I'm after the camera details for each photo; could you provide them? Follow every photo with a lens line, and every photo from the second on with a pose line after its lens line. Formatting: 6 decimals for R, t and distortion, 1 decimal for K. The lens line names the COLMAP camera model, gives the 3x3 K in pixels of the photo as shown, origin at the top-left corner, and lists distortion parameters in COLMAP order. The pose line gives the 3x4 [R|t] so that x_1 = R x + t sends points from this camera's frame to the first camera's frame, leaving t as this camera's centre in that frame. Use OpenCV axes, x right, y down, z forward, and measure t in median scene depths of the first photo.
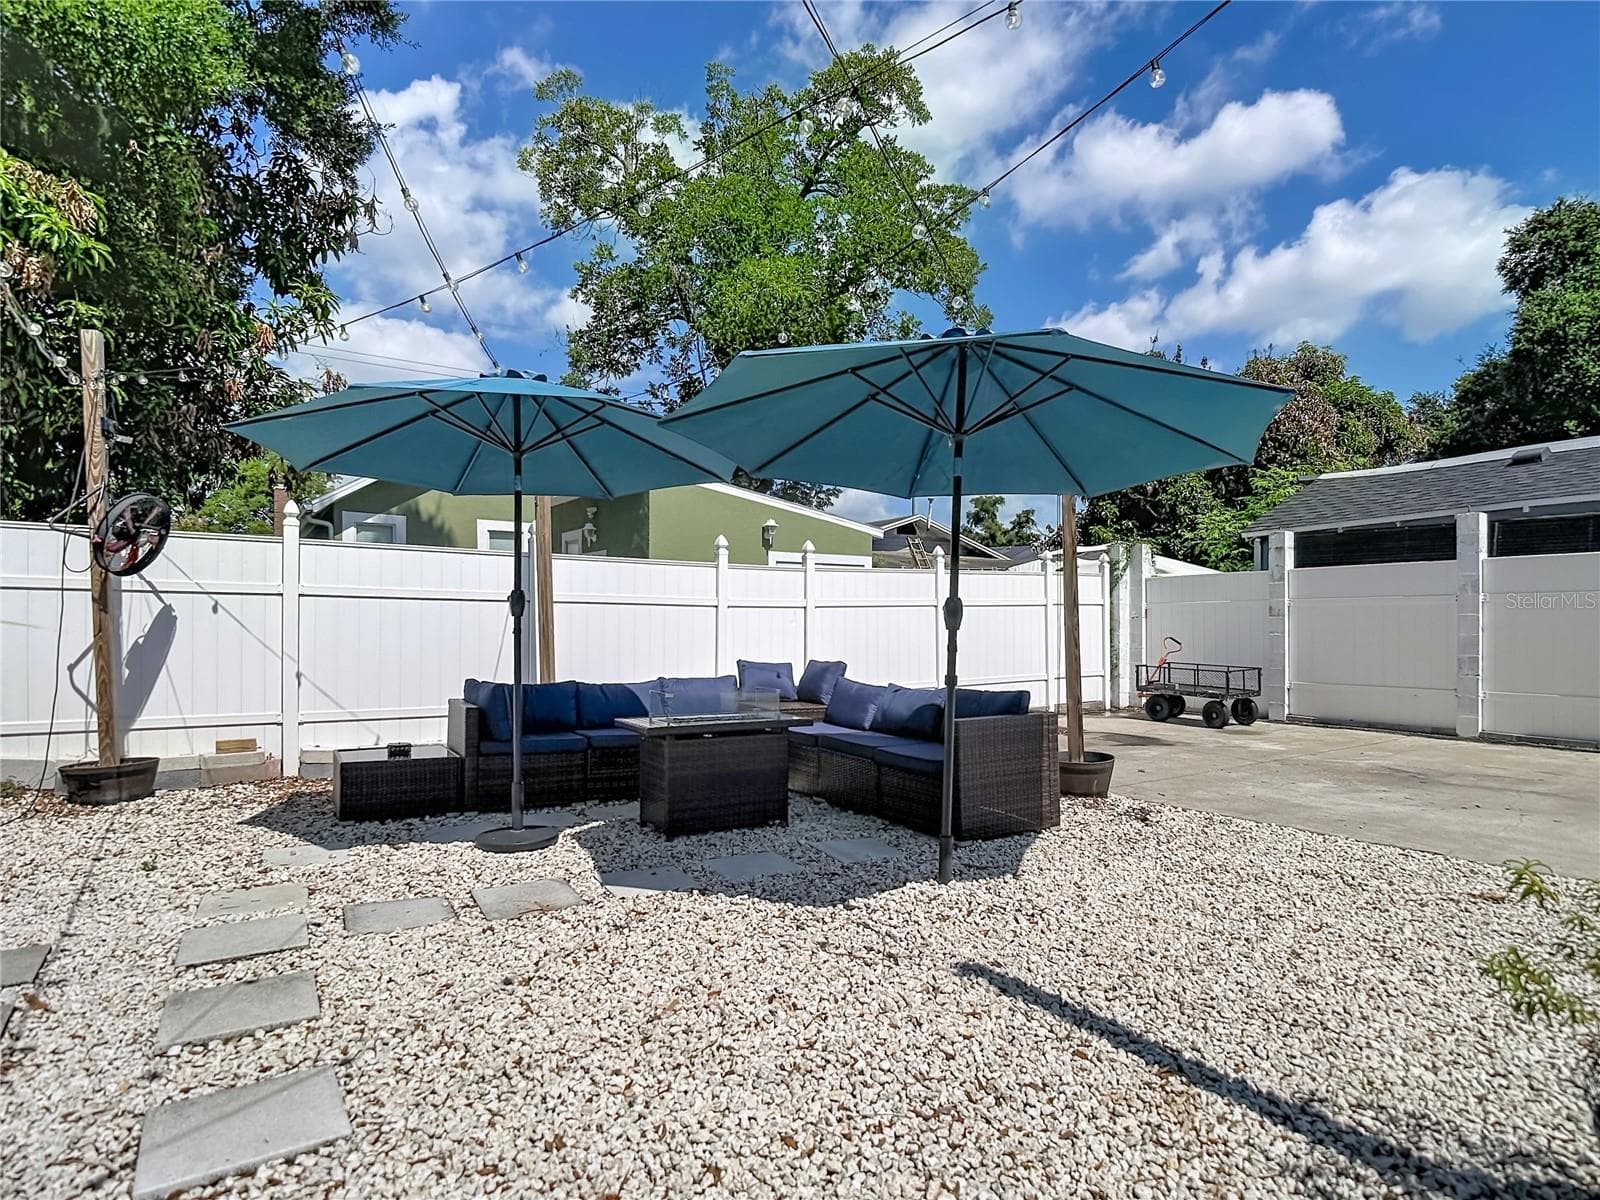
lens RADIAL K [[883.8, 0, 800.0], [0, 883.8, 600.0], [0, 0, 1]] dist [0.022189, -0.047043]
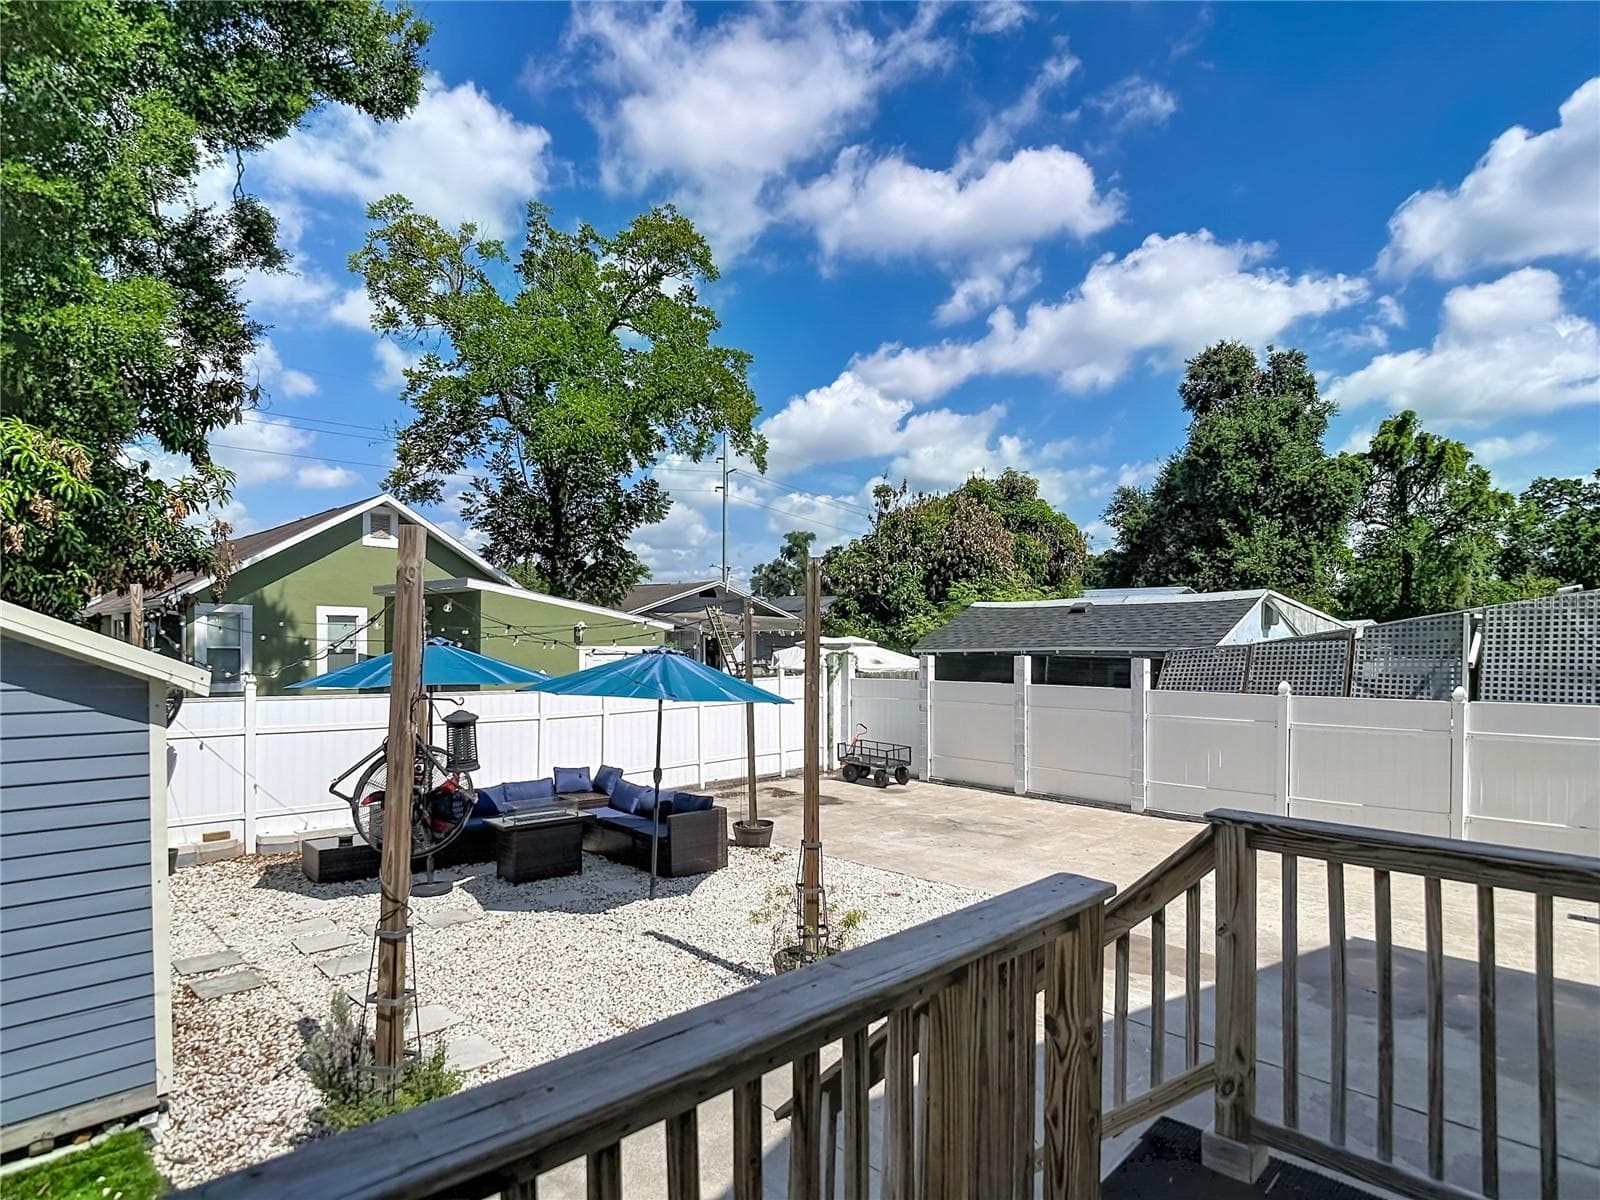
lens RADIAL K [[913.7, 0, 795.8], [0, 913.7, 621.3], [0, 0, 1]] dist [0.032503, -0.077282]
pose [[0.982304, 0.001646, 0.187287, 0.039978], [-0.003048, 0.999969, 0.007198, -0.173431], [-0.187269, -0.007642, 0.982279, -0.576969]]
